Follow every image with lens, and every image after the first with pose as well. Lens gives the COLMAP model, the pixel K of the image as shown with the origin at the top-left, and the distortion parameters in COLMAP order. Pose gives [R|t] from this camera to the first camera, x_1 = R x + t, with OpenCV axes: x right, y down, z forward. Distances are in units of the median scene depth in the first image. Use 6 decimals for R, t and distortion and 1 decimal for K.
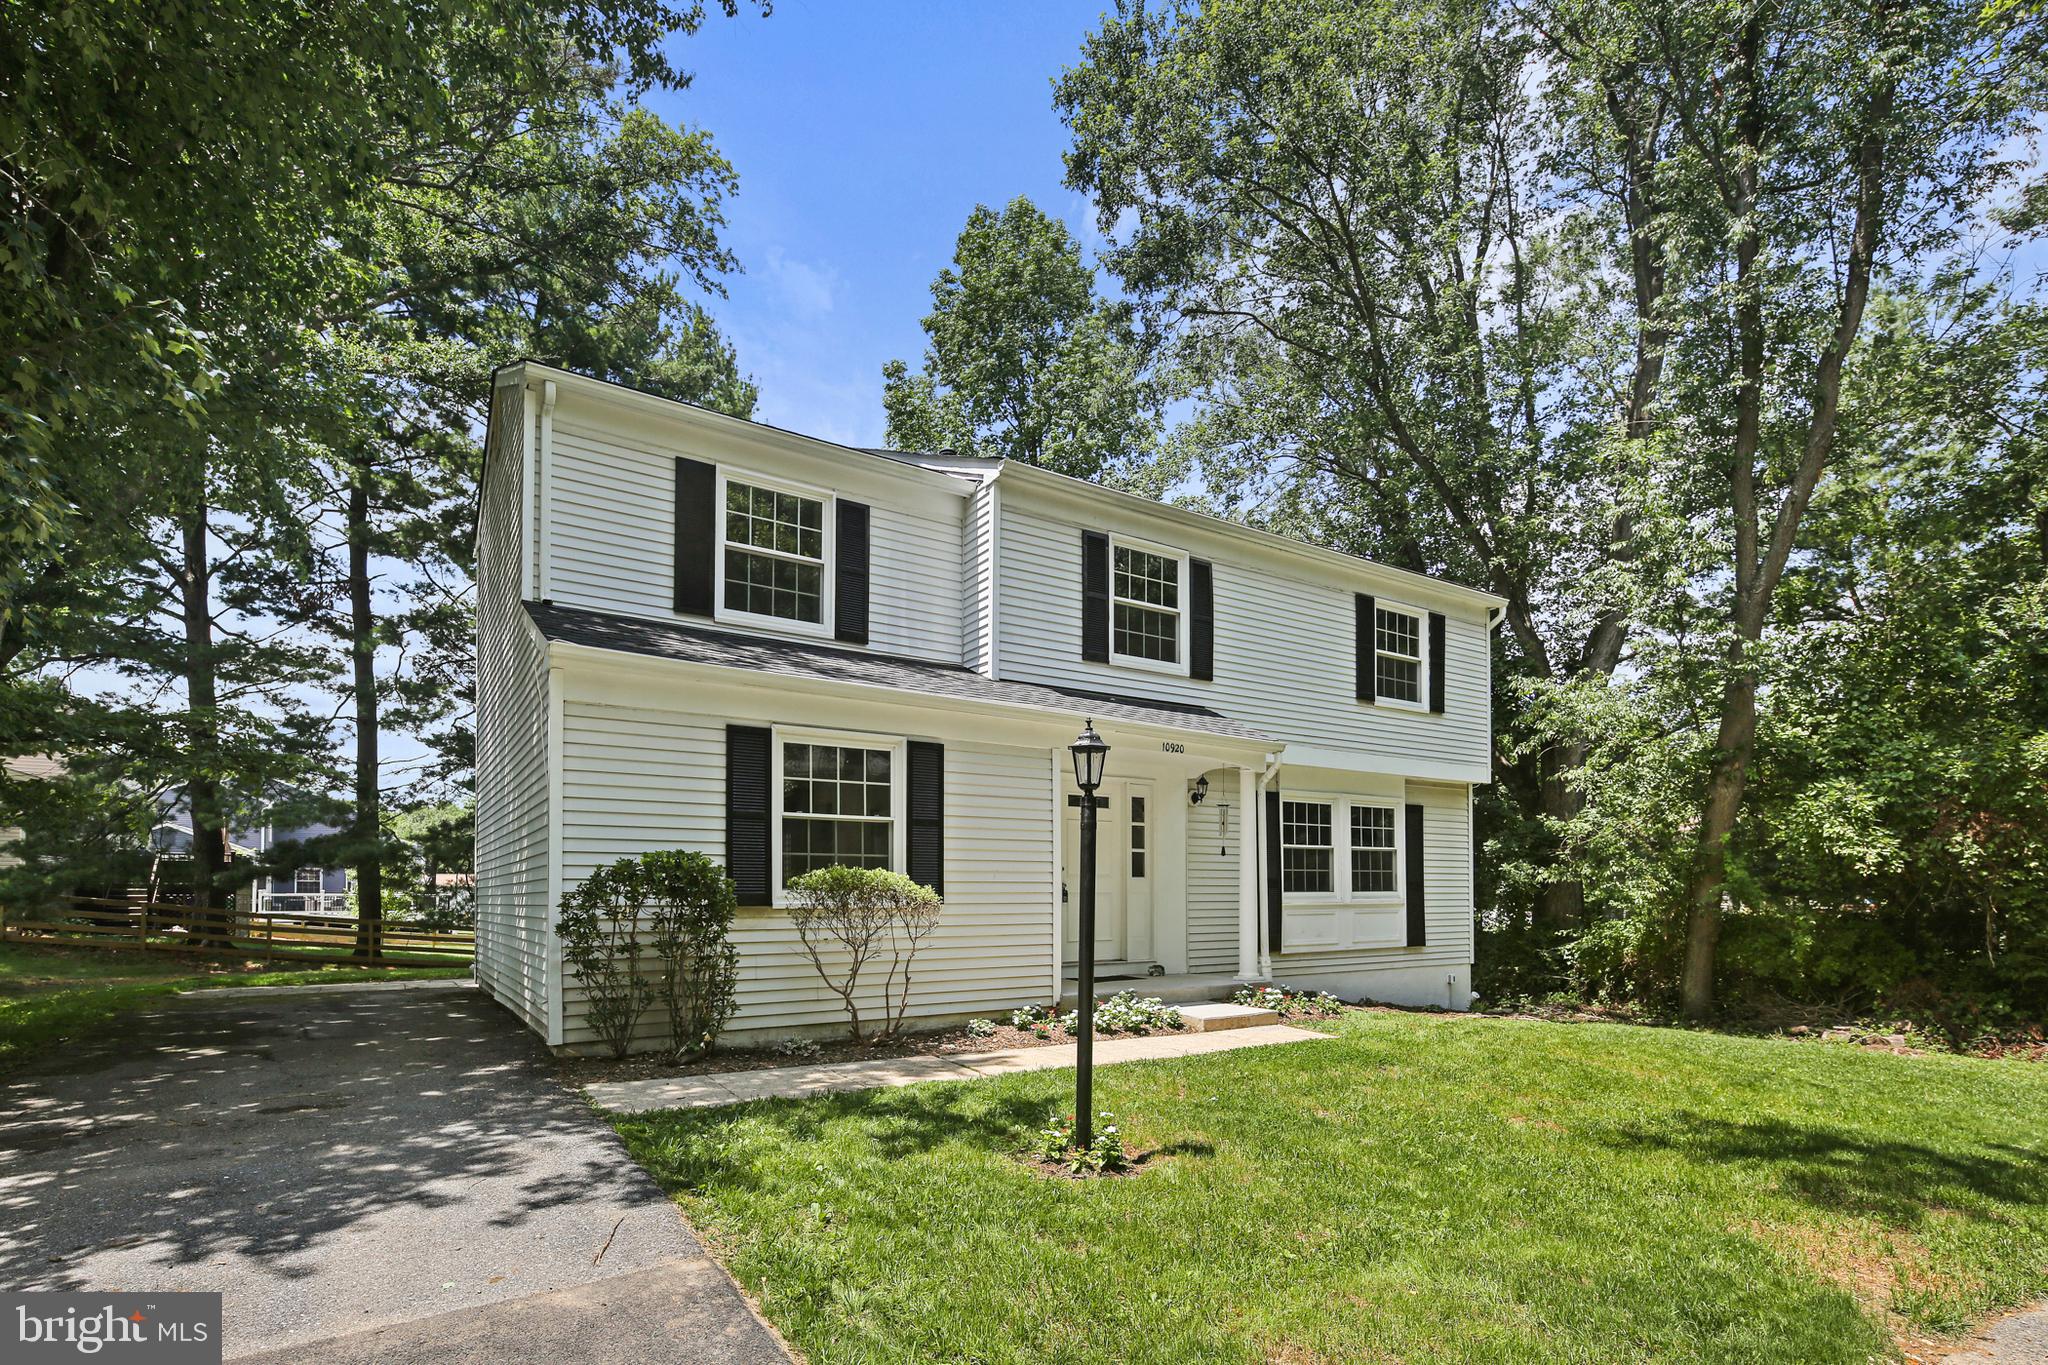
lens RADIAL K [[1015.3, 0, 1032.6], [0, 1015.3, 647.6], [0, 0, 1]] dist [-0.001480, -0.000752]
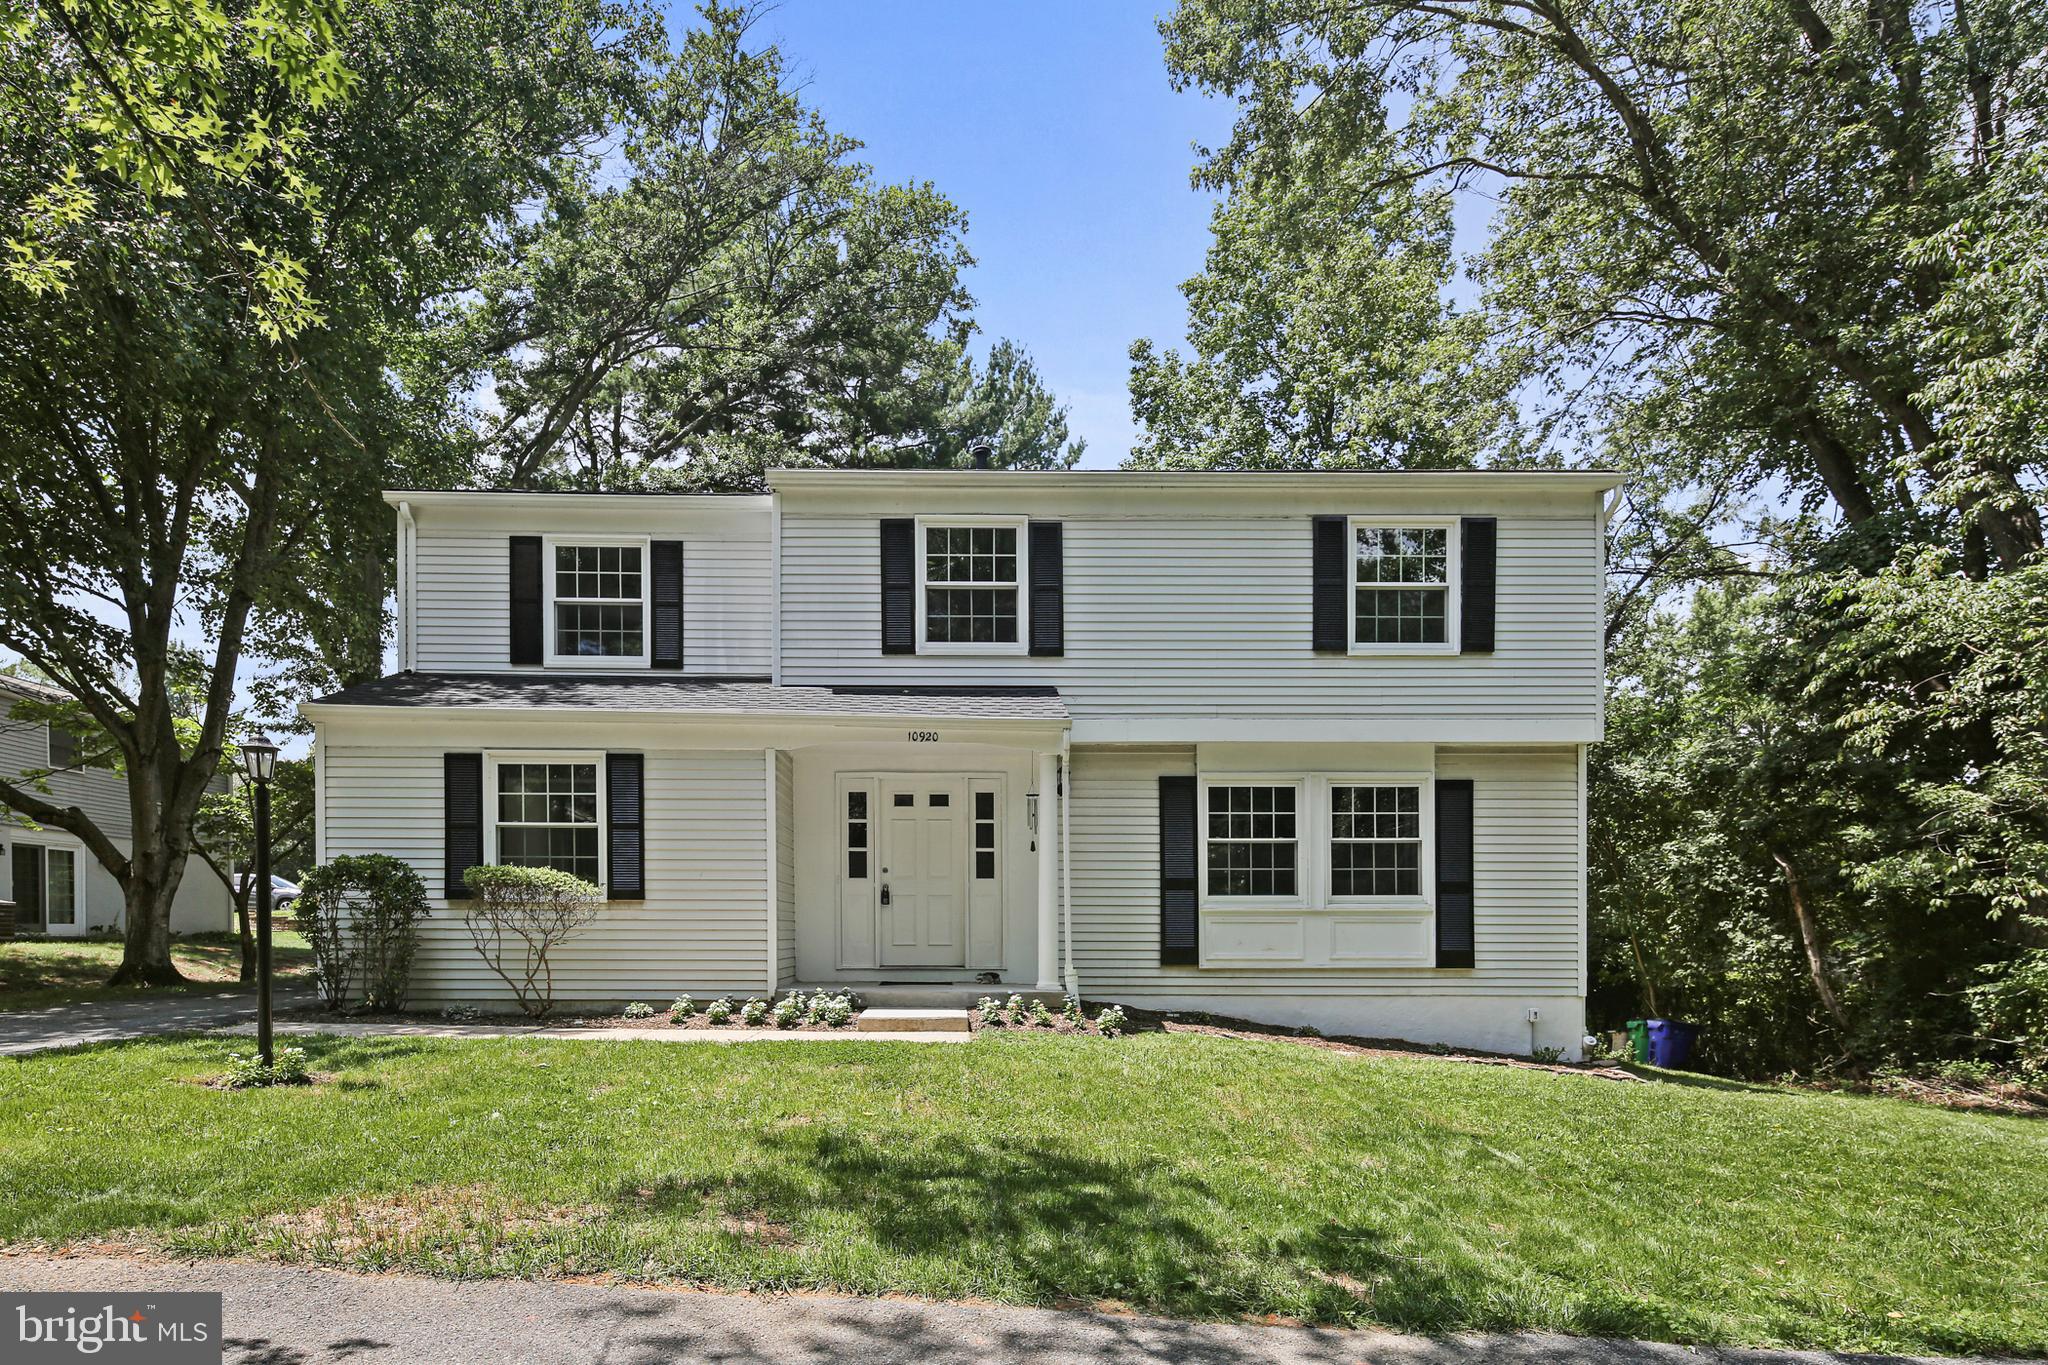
lens RADIAL K [[1049.3, 0, 1016.9], [0, 1049.3, 710.5], [0, 0, 1]] dist [-0.000867, -0.000832]
pose [[0.824213, -0.106731, -0.556131, 0.663068], [0.127840, 0.991794, -0.000877, 0.077654], [0.551661, -0.070373, 0.831094, 0.226871]]
